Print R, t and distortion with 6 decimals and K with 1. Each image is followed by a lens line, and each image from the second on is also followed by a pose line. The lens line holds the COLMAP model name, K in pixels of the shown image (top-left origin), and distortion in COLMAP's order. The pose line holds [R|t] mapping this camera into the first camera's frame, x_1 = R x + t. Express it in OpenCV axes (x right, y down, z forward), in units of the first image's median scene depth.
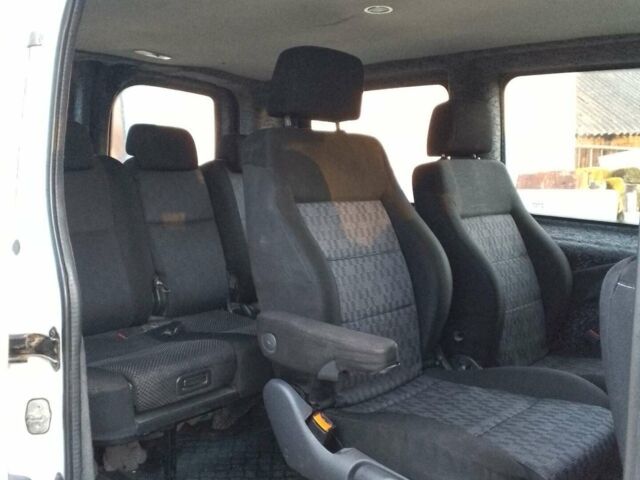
lens RADIAL K [[685.1, 0, 320.0], [0, 685.1, 240.0], [0, 0, 1]] dist [0.183486, -0.344974]
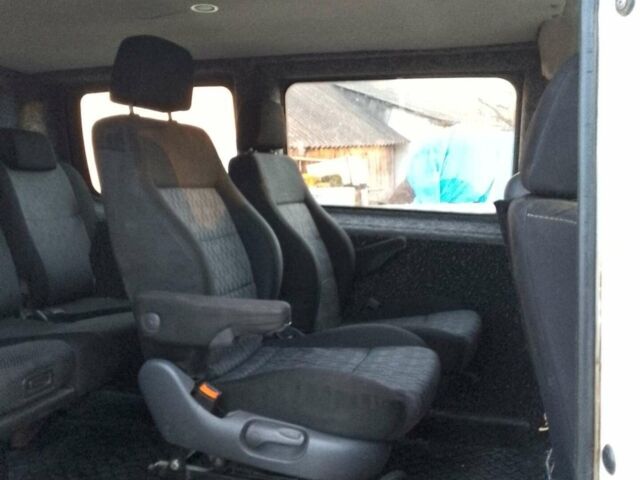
lens RADIAL K [[685.1, 0, 320.0], [0, 685.1, 240.0], [0, 0, 1]] dist [0.183486, -0.344974]
pose [[0.902822, -0.052124, 0.426843, -0.228778], [0.061536, 0.998071, -0.008276, 0.042378], [-0.425588, 0.033738, 0.904288, -0.027544]]
